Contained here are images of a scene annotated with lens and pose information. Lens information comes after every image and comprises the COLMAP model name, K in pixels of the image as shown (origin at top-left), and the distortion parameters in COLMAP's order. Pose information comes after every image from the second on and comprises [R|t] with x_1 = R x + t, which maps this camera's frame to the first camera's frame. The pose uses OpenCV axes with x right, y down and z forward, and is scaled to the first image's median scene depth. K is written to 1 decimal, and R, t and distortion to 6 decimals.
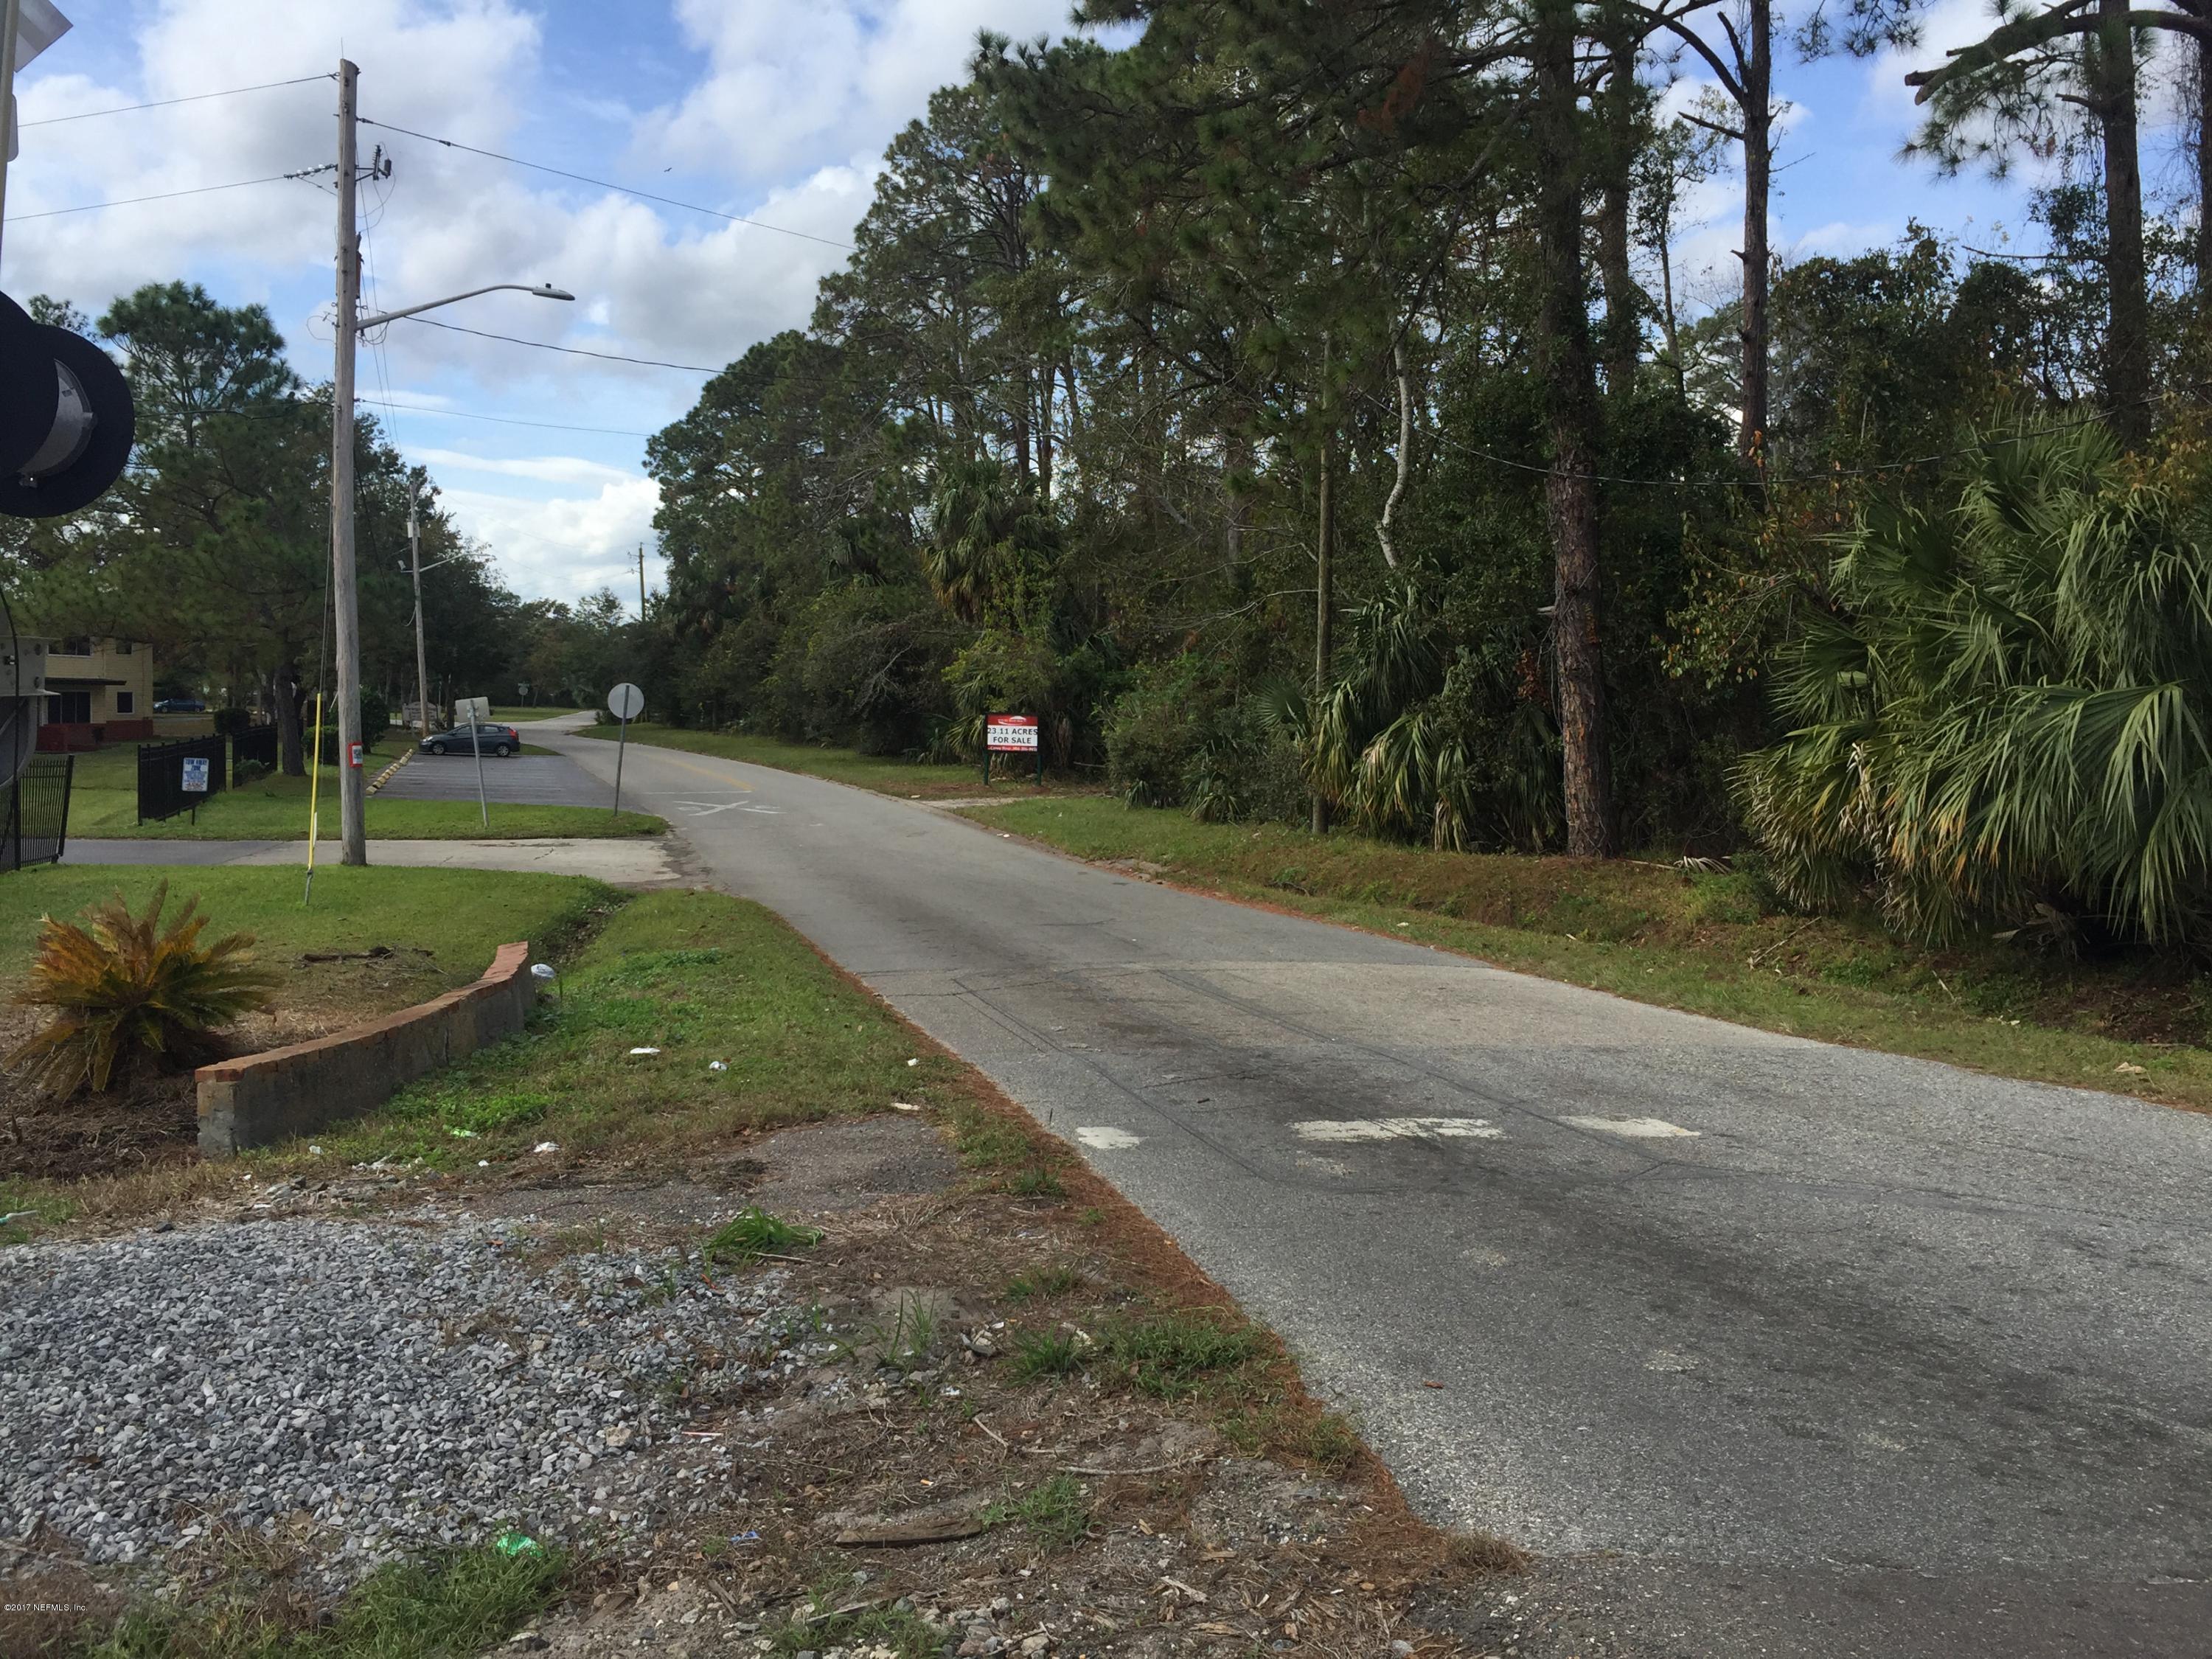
lens RADIAL K [[1906.6, 0, 1102.9], [0, 1906.6, 804.3], [0, 0, 1]] dist [0.103460, -0.131707]
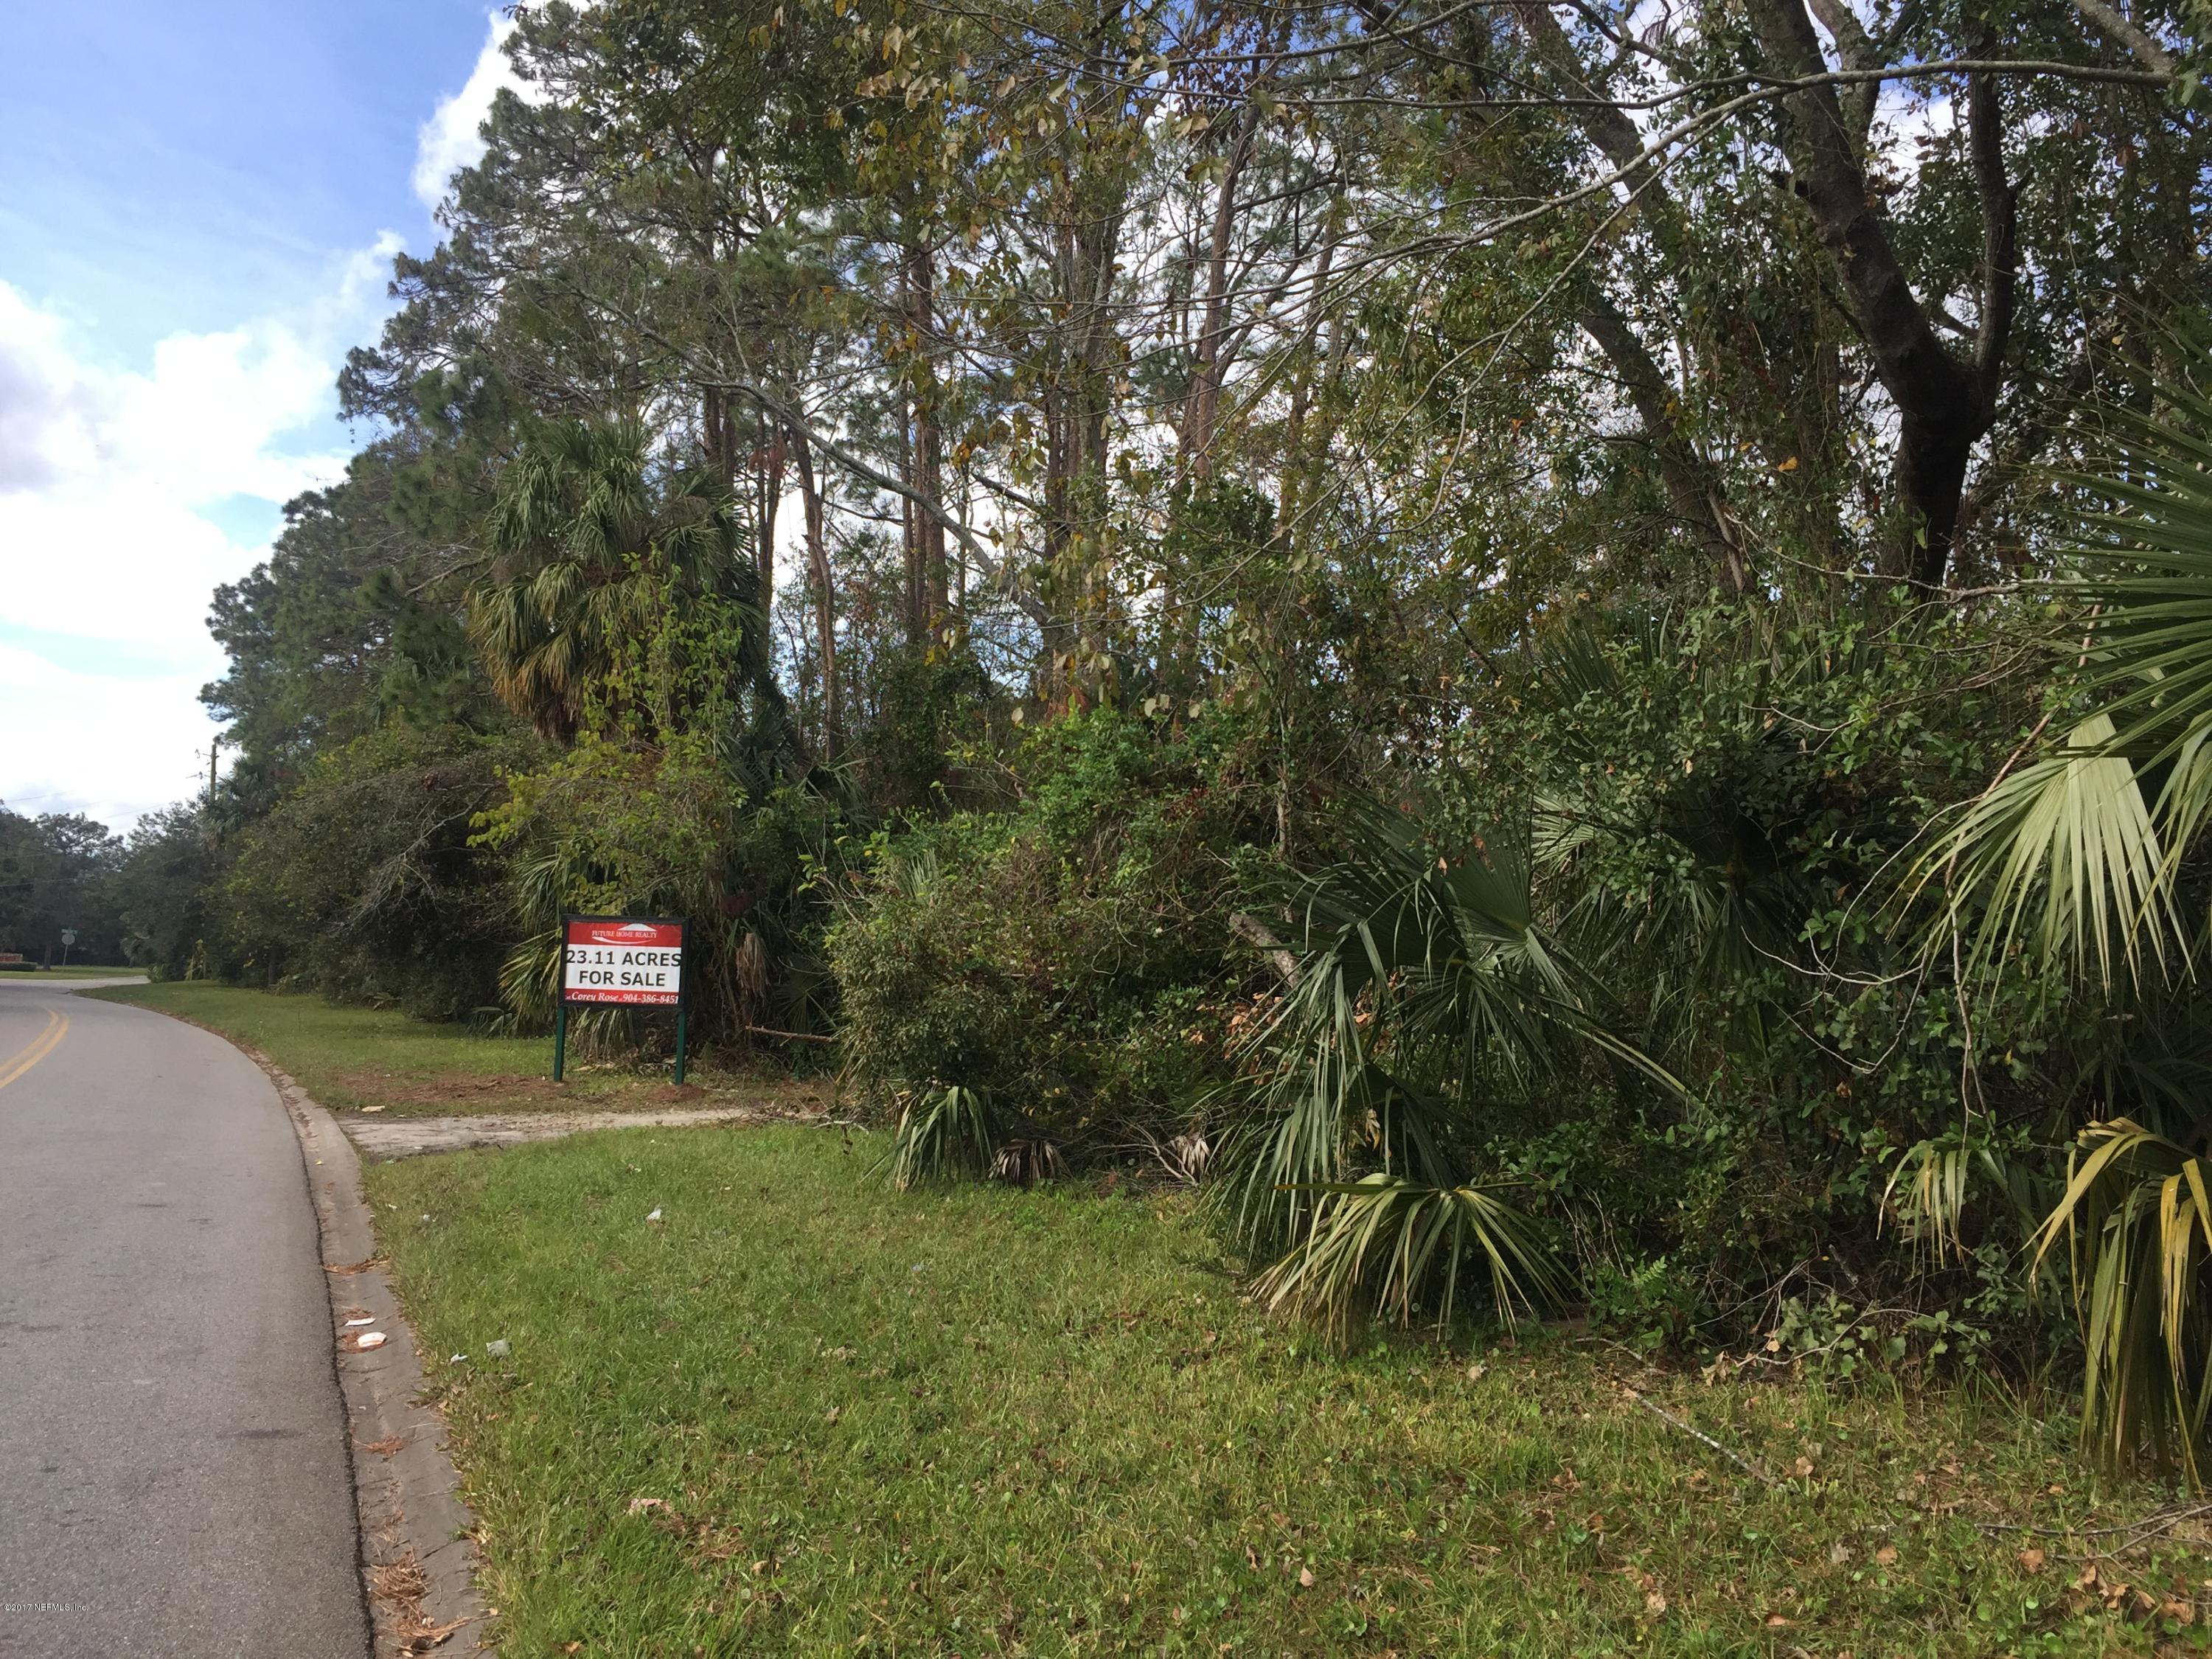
lens RADIAL K [[1906.6, 0, 1102.9], [0, 1906.6, 804.3], [0, 0, 1]] dist [0.103460, -0.131707]
pose [[0.990996, 0.023746, 0.131768, 0.002500], [-0.004452, 0.989448, -0.144823, -0.009774], [-0.133816, 0.142932, 0.980644, 0.536863]]
